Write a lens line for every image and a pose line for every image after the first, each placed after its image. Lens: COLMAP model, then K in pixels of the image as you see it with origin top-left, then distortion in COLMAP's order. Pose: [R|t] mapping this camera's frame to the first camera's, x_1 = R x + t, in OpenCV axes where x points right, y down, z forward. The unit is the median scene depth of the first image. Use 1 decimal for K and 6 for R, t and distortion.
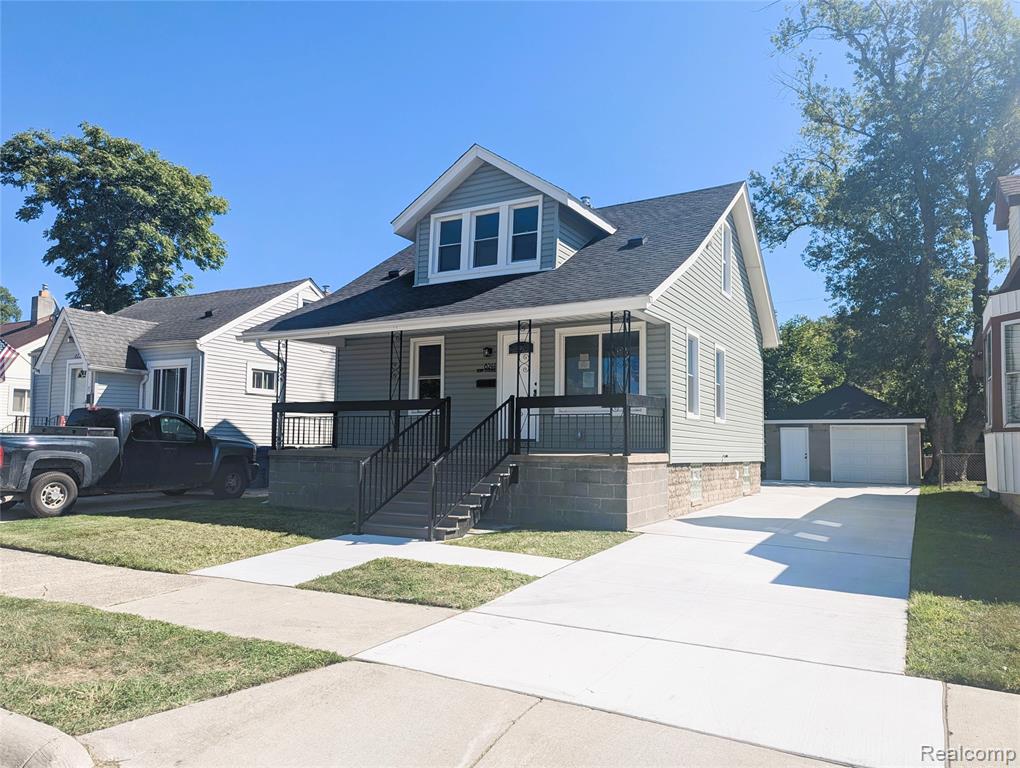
lens RADIAL K [[713.7, 0, 494.0], [0, 713.7, 376.5], [0, 0, 1]] dist [0.011712, -0.014804]
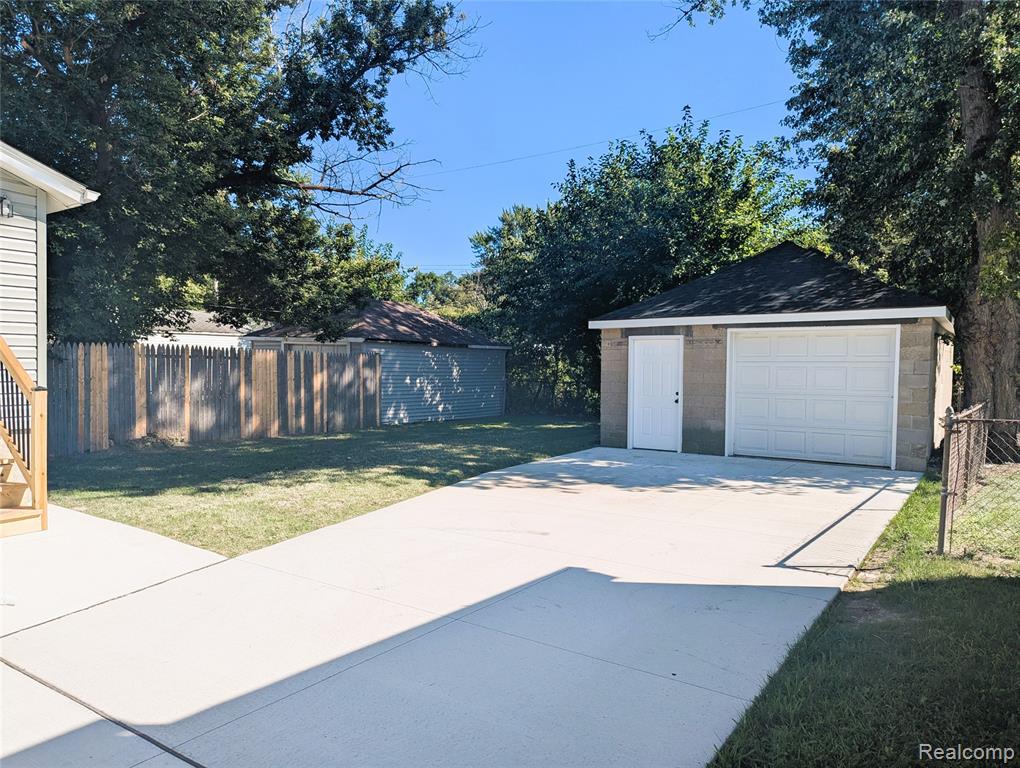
lens RADIAL K [[713.7, 0, 503.8], [0, 713.7, 387.4], [0, 0, 1]] dist [0.011712, -0.014804]
pose [[0.997835, -0.007379, -0.065346, 0.722760], [0.015586, 0.991910, 0.125986, 0.092601], [0.063888, -0.126731, 0.989878, 1.105086]]
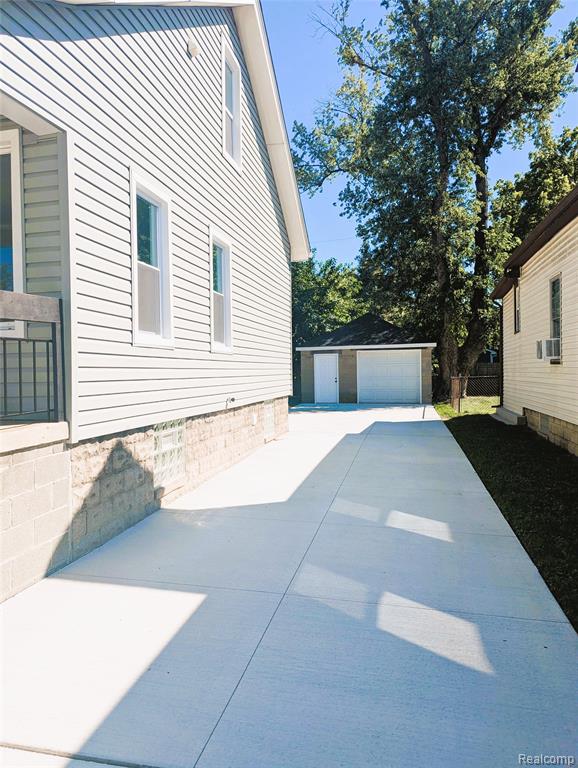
lens RADIAL K [[541.5, 0, 281.9], [0, 541.5, 386.4], [0, 0, 1]] dist [0.038008, -0.002072]
pose [[0.951213, -0.041275, 0.305761, 0.218627], [0.002113, 0.991860, 0.127316, 0.033596], [-0.308527, -0.120459, 0.943557, 0.510951]]
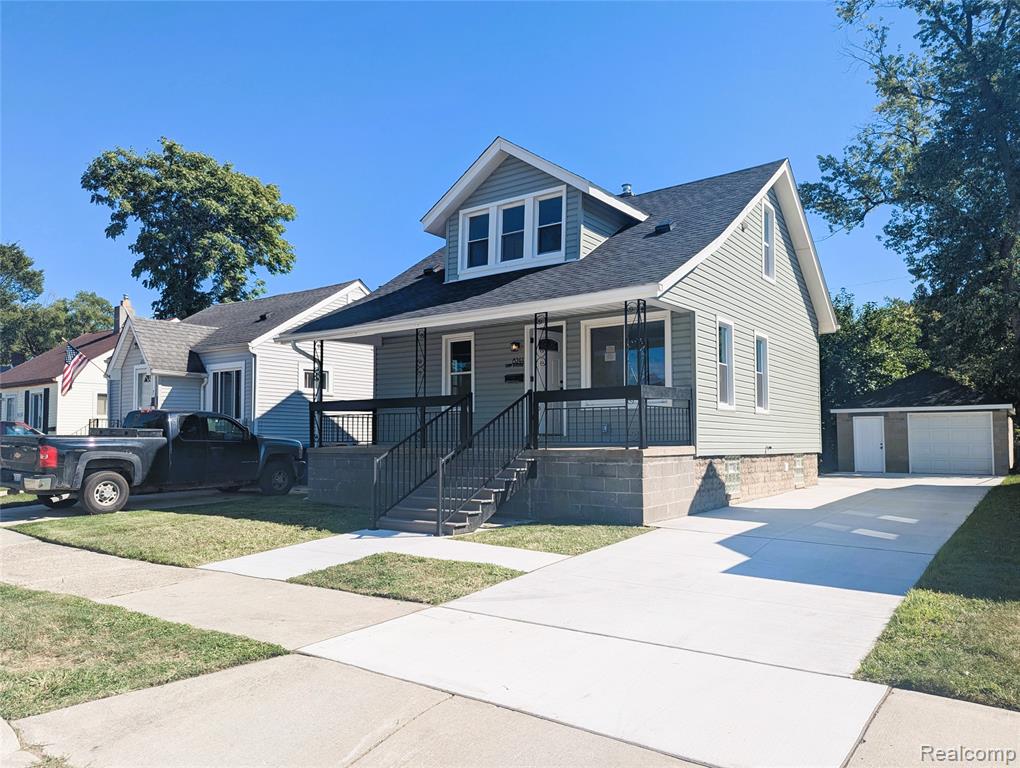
lens RADIAL K [[713.7, 0, 499.9], [0, 713.7, 379.1], [0, 0, 1]] dist [0.011712, -0.014804]
pose [[0.994248, -0.024236, -0.104325, 0.068819], [0.025282, 0.999642, 0.008719, 0.001972], [0.104076, -0.011306, 0.994505, 0.008032]]
